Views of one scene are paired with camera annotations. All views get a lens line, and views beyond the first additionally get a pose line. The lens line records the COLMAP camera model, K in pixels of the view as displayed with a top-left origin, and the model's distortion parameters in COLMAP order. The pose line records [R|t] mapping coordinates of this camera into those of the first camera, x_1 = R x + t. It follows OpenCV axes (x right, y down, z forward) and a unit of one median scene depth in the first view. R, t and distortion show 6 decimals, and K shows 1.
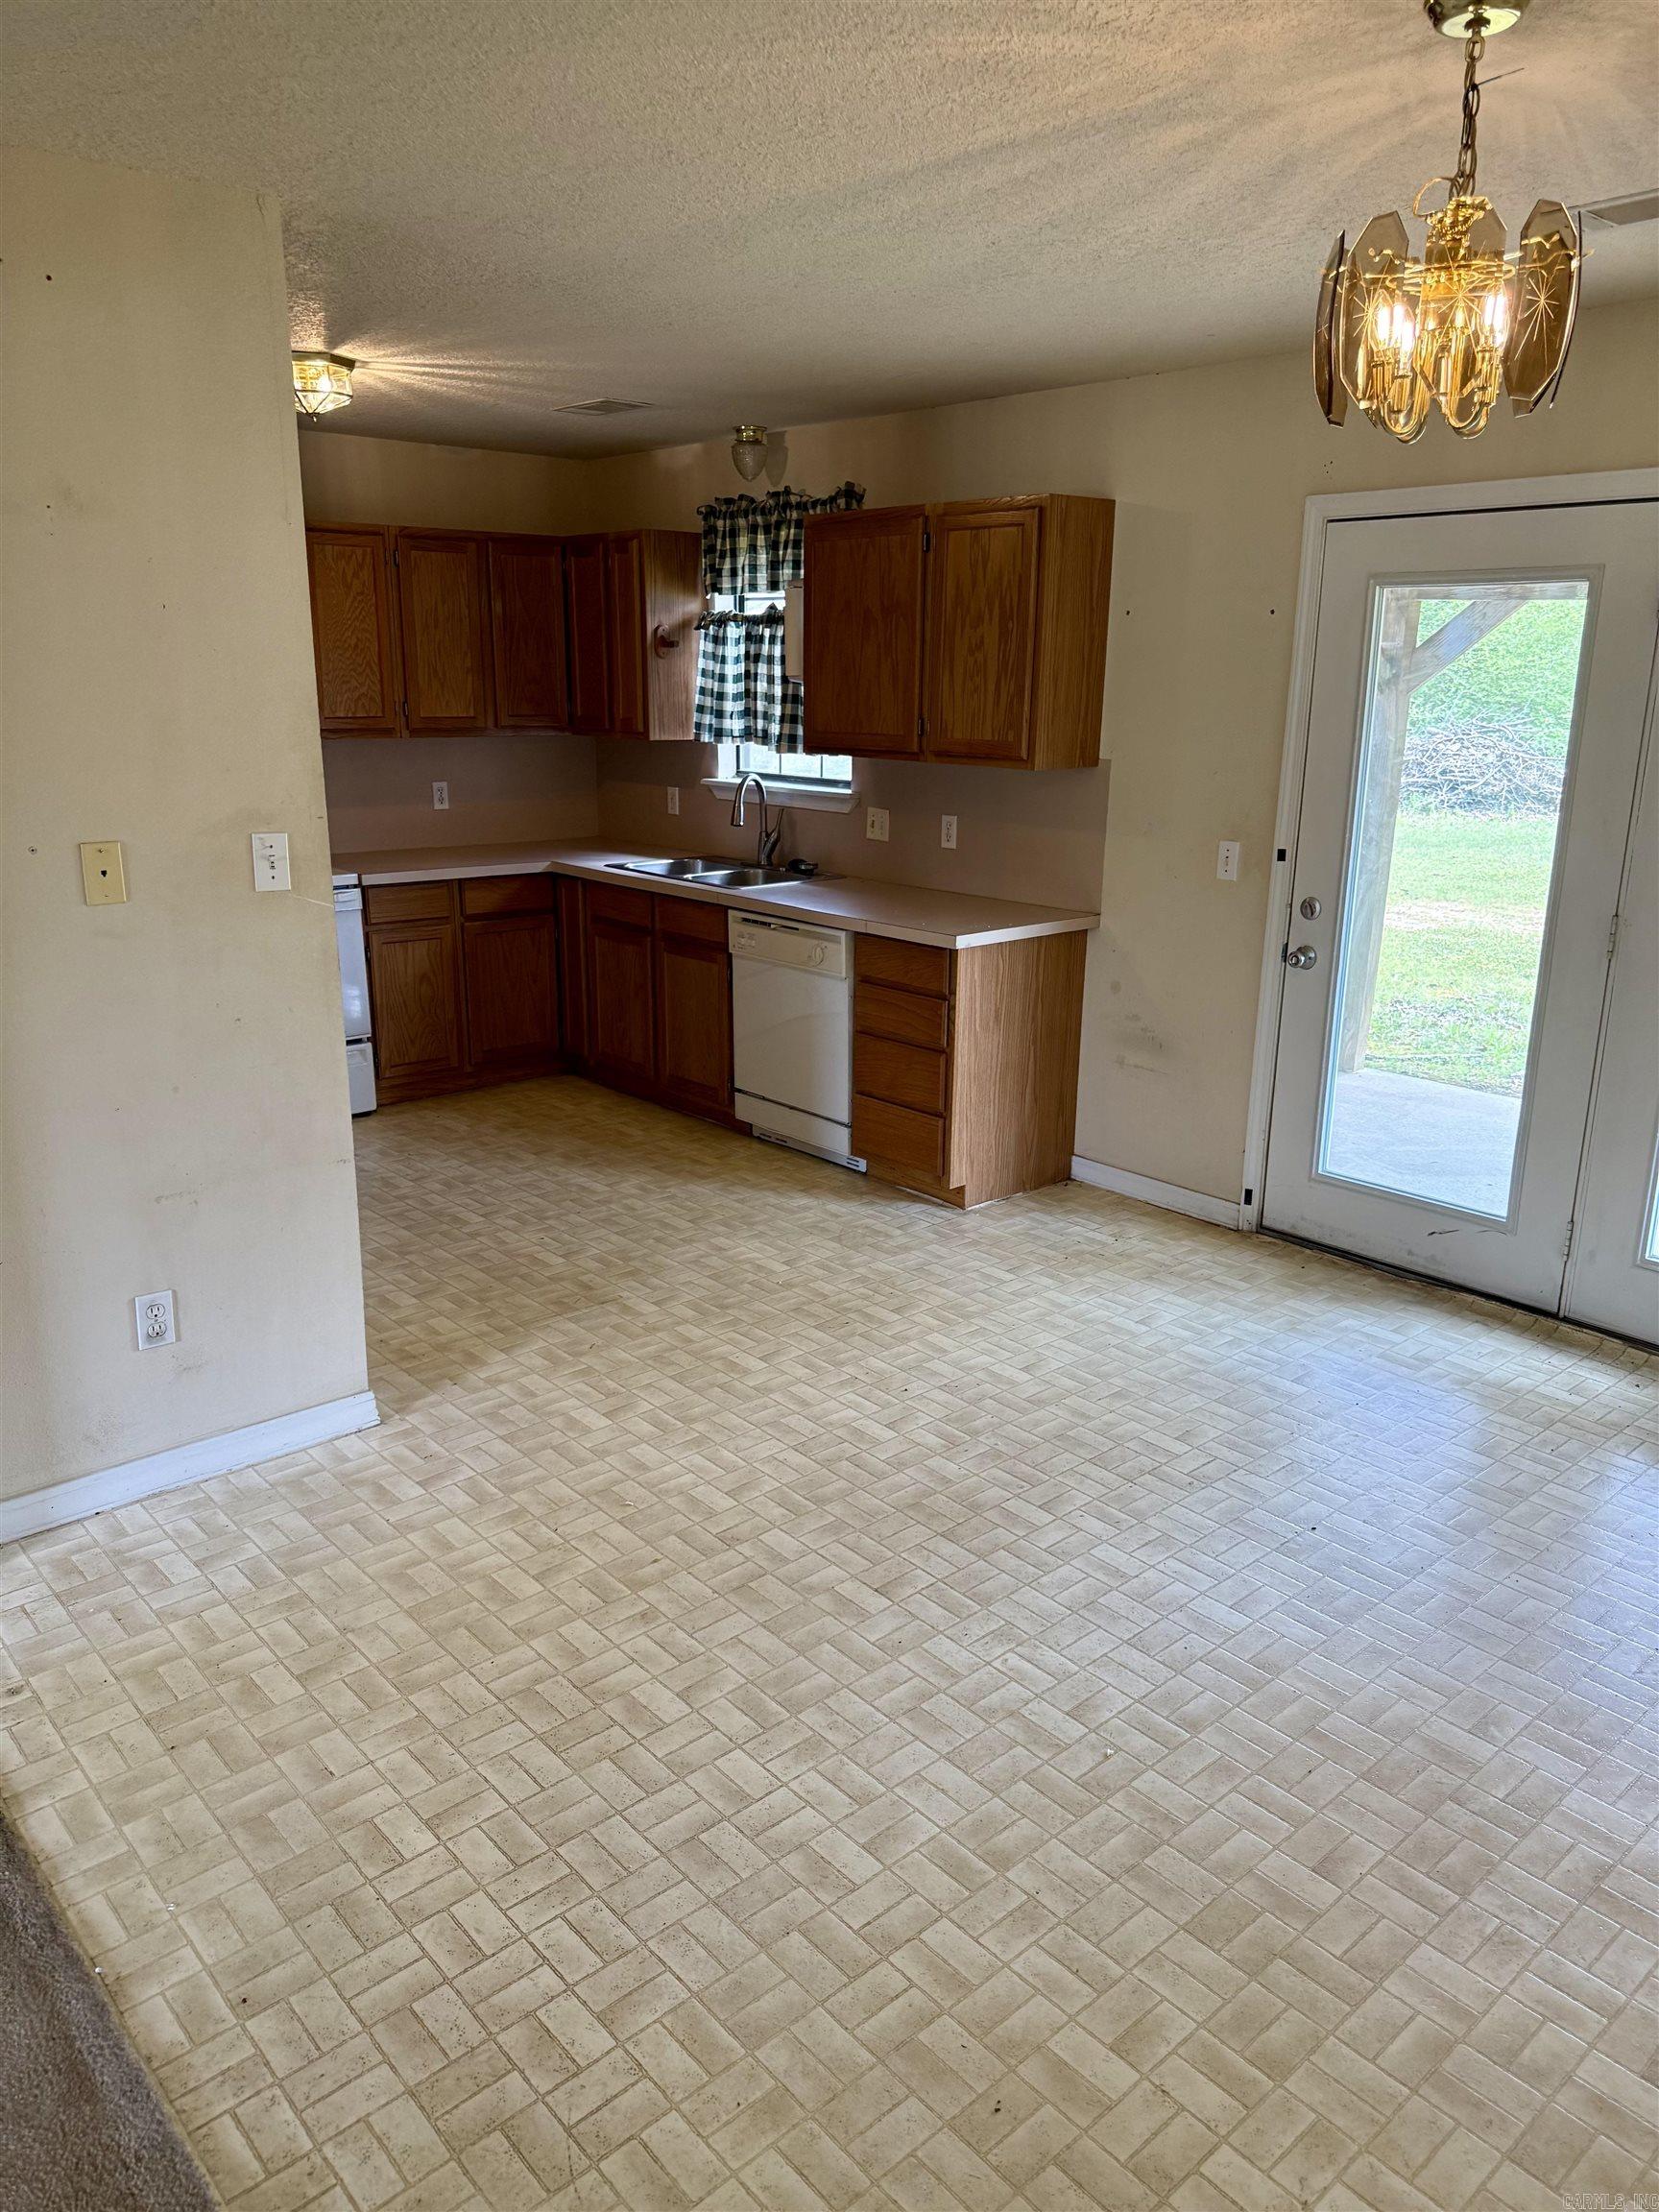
lens RADIAL K [[1539.8, 0, 839.8], [0, 1539.8, 1103.6], [0, 0, 1]] dist [0.095820, -0.143137]
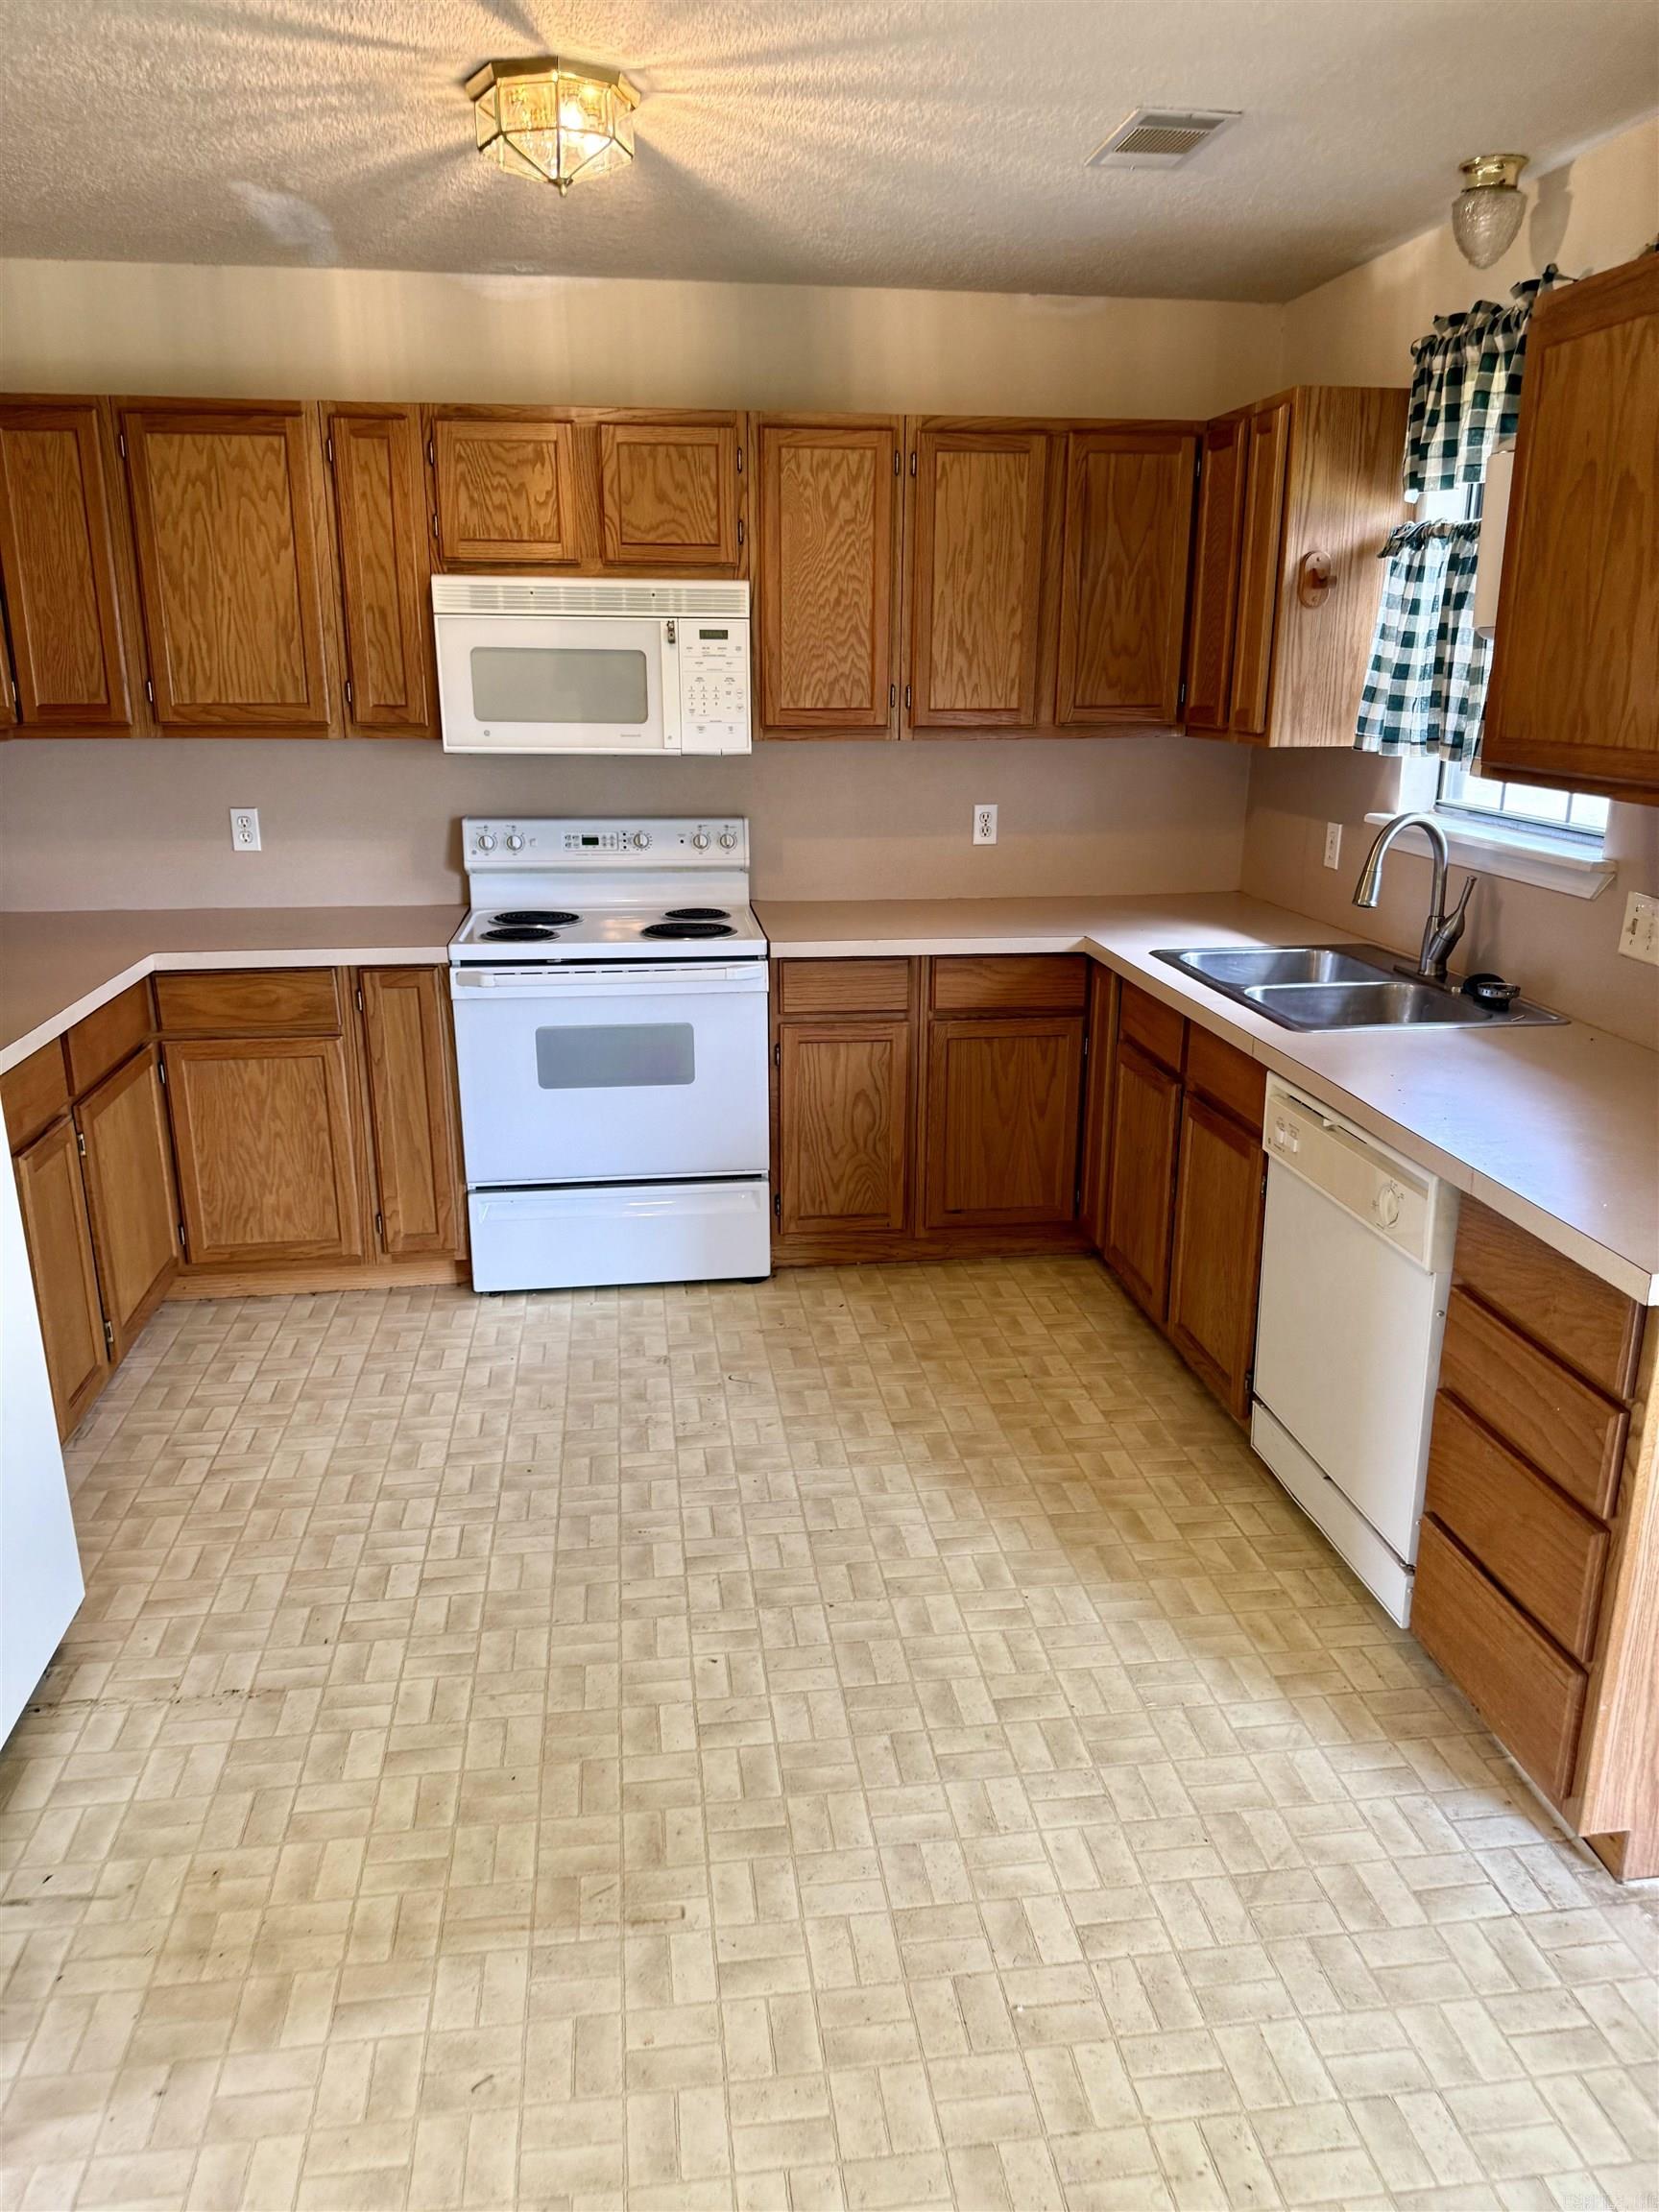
lens RADIAL K [[1539.8, 0, 839.8], [0, 1539.8, 1103.6], [0, 0, 1]] dist [0.095820, -0.143137]
pose [[0.826214, 0.149468, -0.543166, 0.103259], [-0.147465, 0.987924, 0.047546, -0.128246], [0.543713, 0.040815, 0.838278, 0.514644]]
